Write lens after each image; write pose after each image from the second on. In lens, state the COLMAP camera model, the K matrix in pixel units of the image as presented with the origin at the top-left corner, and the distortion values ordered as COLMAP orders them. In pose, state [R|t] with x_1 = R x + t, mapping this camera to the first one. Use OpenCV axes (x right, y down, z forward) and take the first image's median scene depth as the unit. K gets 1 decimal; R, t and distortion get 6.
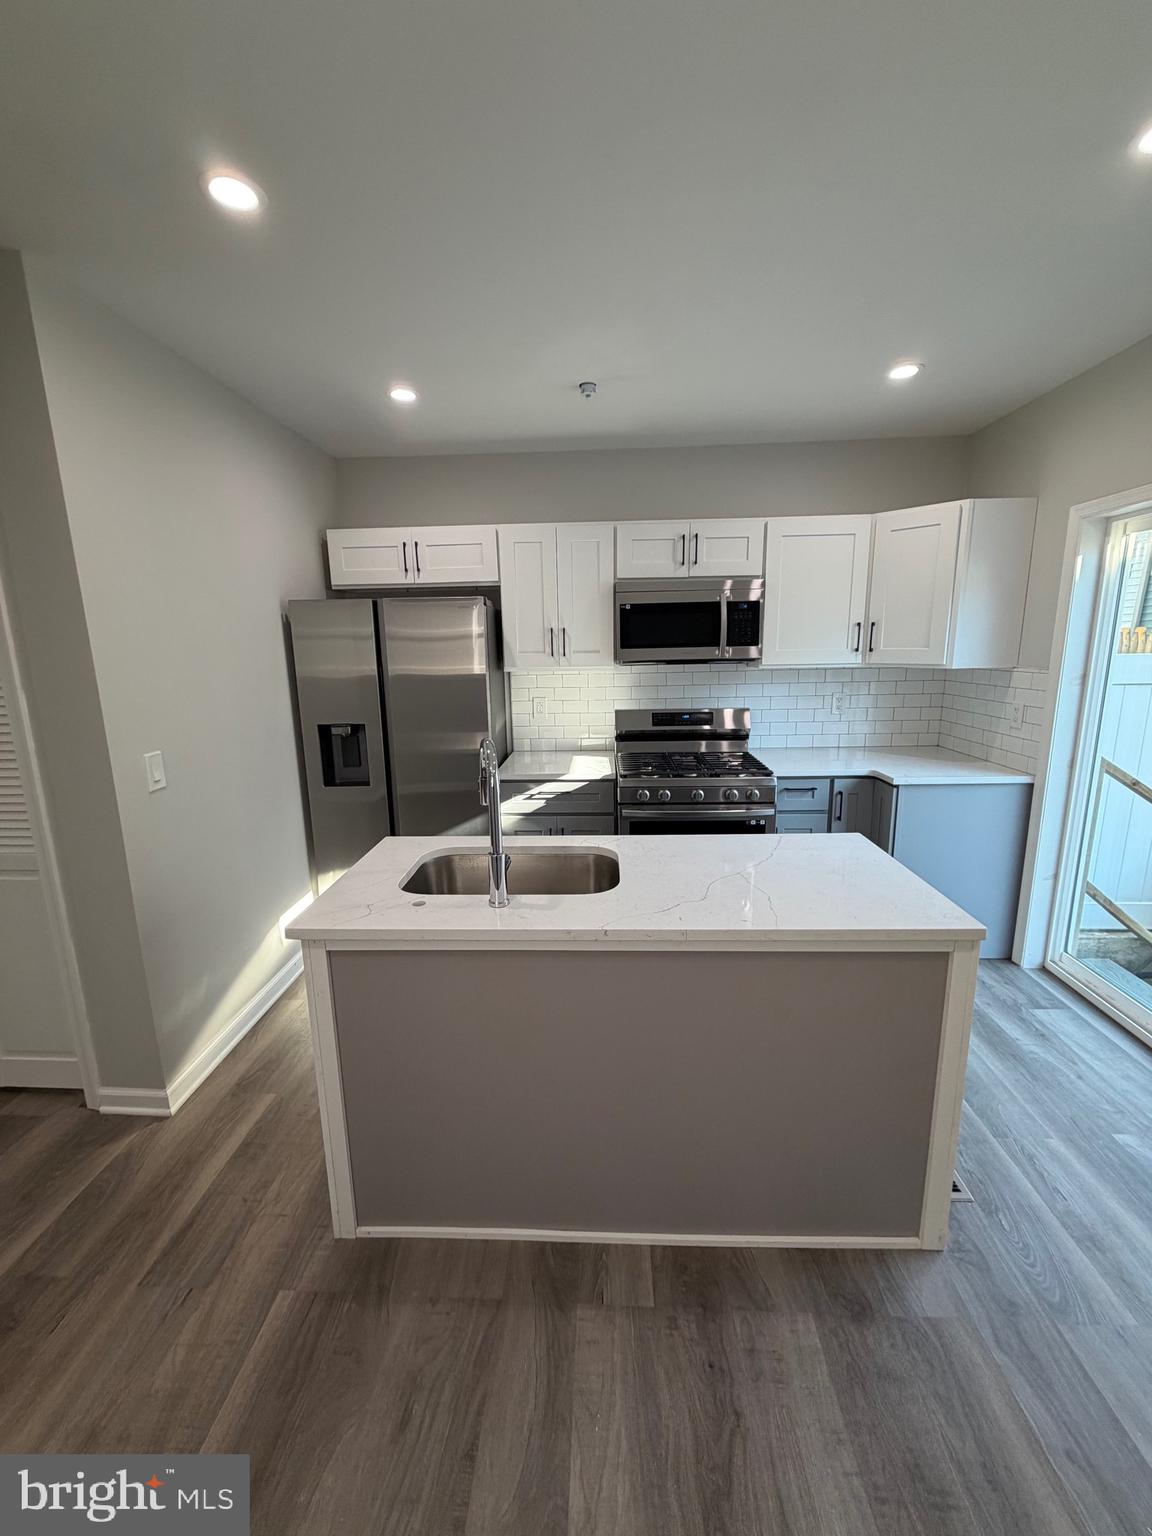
lens RADIAL K [[622.6, 0, 573.5], [0, 622.6, 771.7], [0, 0, 1]] dist [-0.003620, -0.000367]
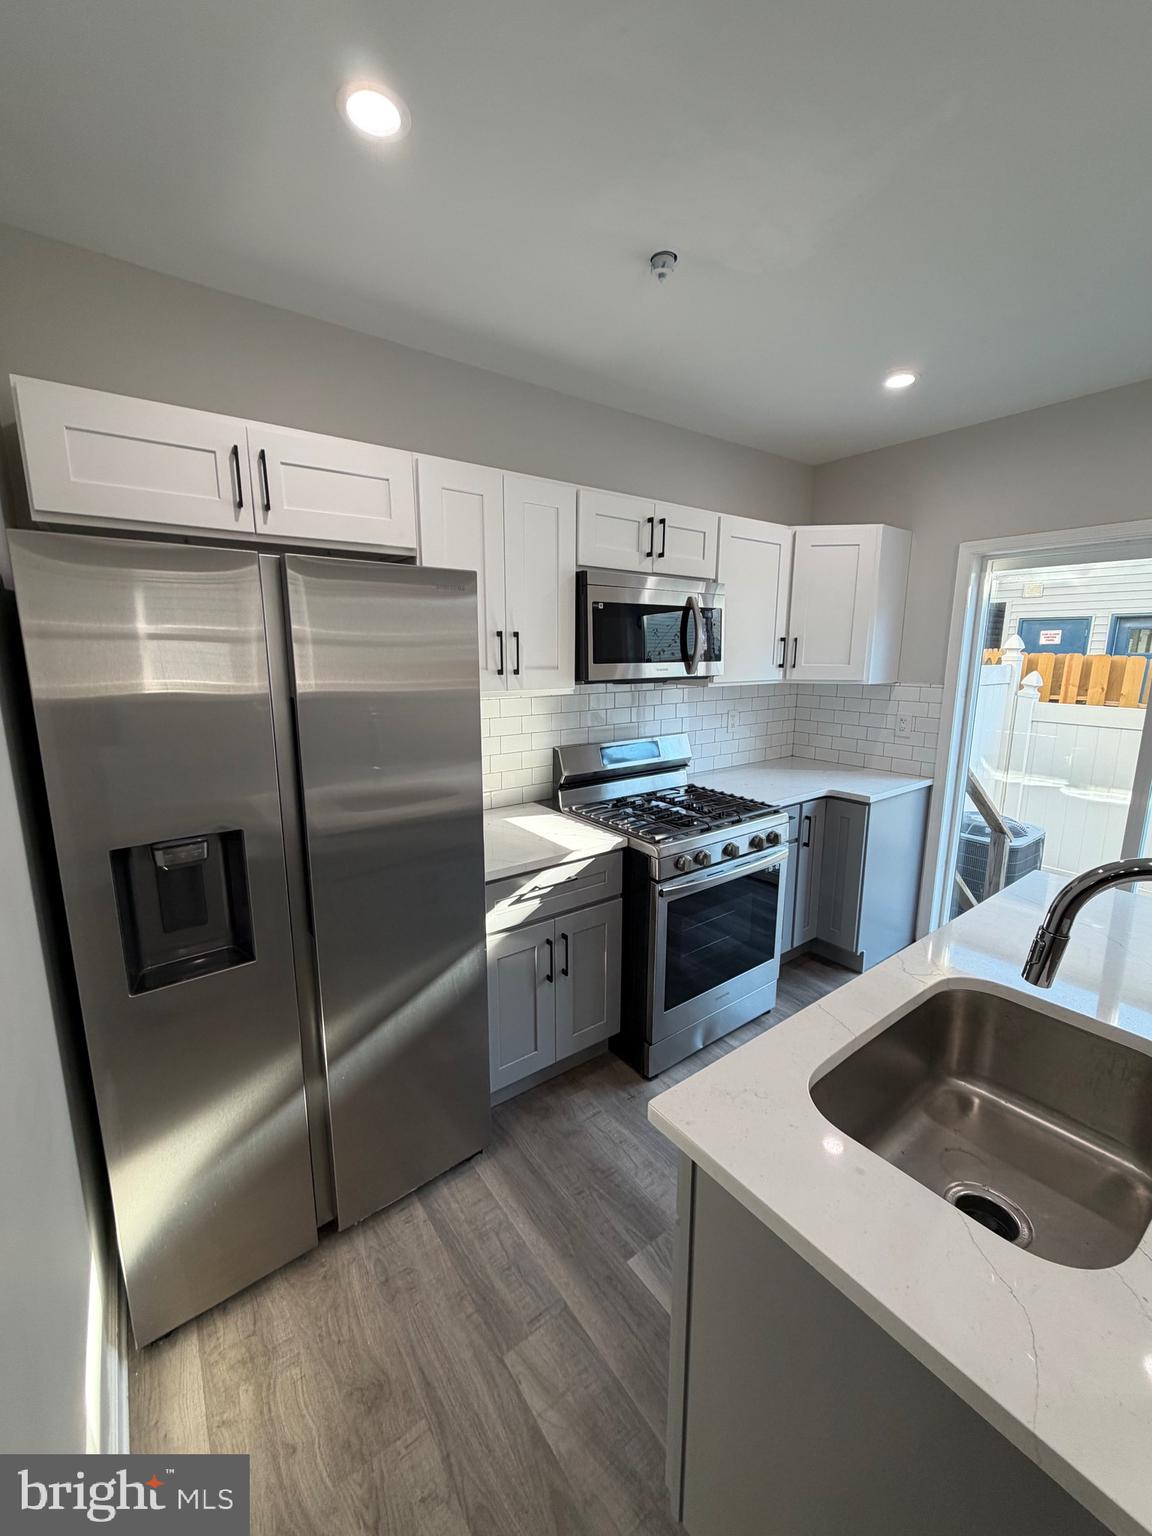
lens RADIAL K [[620.0, 0, 576.7], [0, 620.0, 762.2], [0, 0, 1]] dist [-0.000227, 0.000040]
pose [[0.769903, -0.095797, 0.630930, -0.405650], [0.114377, 0.993374, 0.011258, -0.096386], [-0.627827, 0.063496, 0.775758, 0.473246]]
